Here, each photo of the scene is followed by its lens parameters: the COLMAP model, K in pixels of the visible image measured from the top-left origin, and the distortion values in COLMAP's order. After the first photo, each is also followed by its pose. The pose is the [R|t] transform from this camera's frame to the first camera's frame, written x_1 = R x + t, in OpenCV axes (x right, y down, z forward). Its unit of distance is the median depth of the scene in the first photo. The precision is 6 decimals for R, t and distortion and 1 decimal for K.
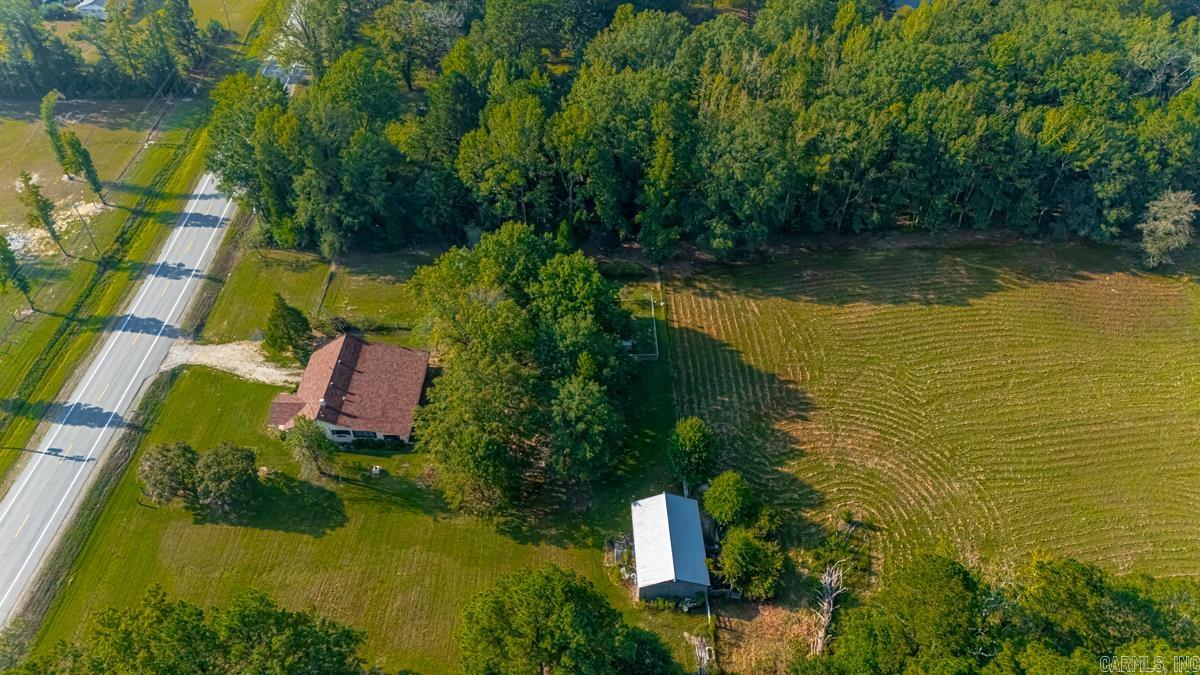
lens RADIAL K [[875.8, 0, 600.0], [0, 875.8, 337.5], [0, 0, 1]] dist [0.079402, -0.087381]
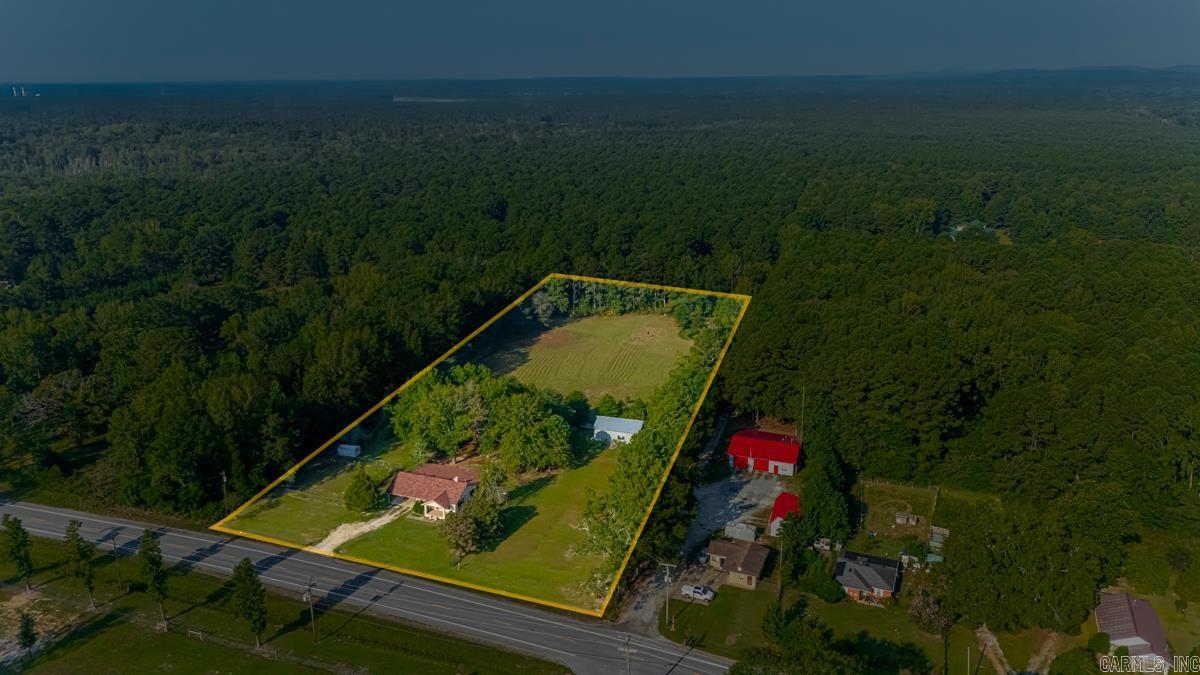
lens RADIAL K [[885.2, 0, 600.0], [0, 885.2, 337.5], [0, 0, 1]] dist [0.079346, -0.089132]
pose [[0.341749, -0.266788, 0.901128, -1.340509], [0.642616, 0.766002, -0.016927, 0.060434], [-0.685750, 0.584864, 0.433222, 0.012687]]
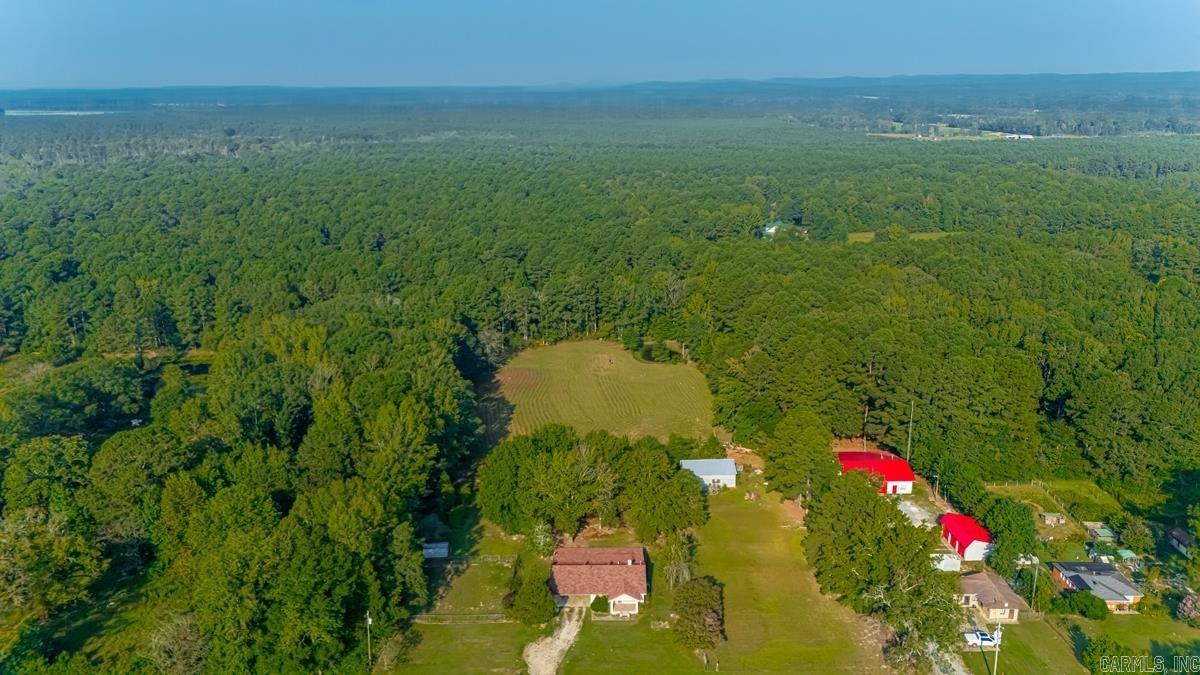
lens RADIAL K [[875.8, 0, 600.0], [0, 875.8, 337.5], [0, 0, 1]] dist [0.079402, -0.087381]
pose [[-0.026090, -0.276701, 0.960602, -1.274507], [0.685506, 0.694458, 0.218656, -0.410846], [-0.727600, 0.664203, 0.171562, 0.502782]]
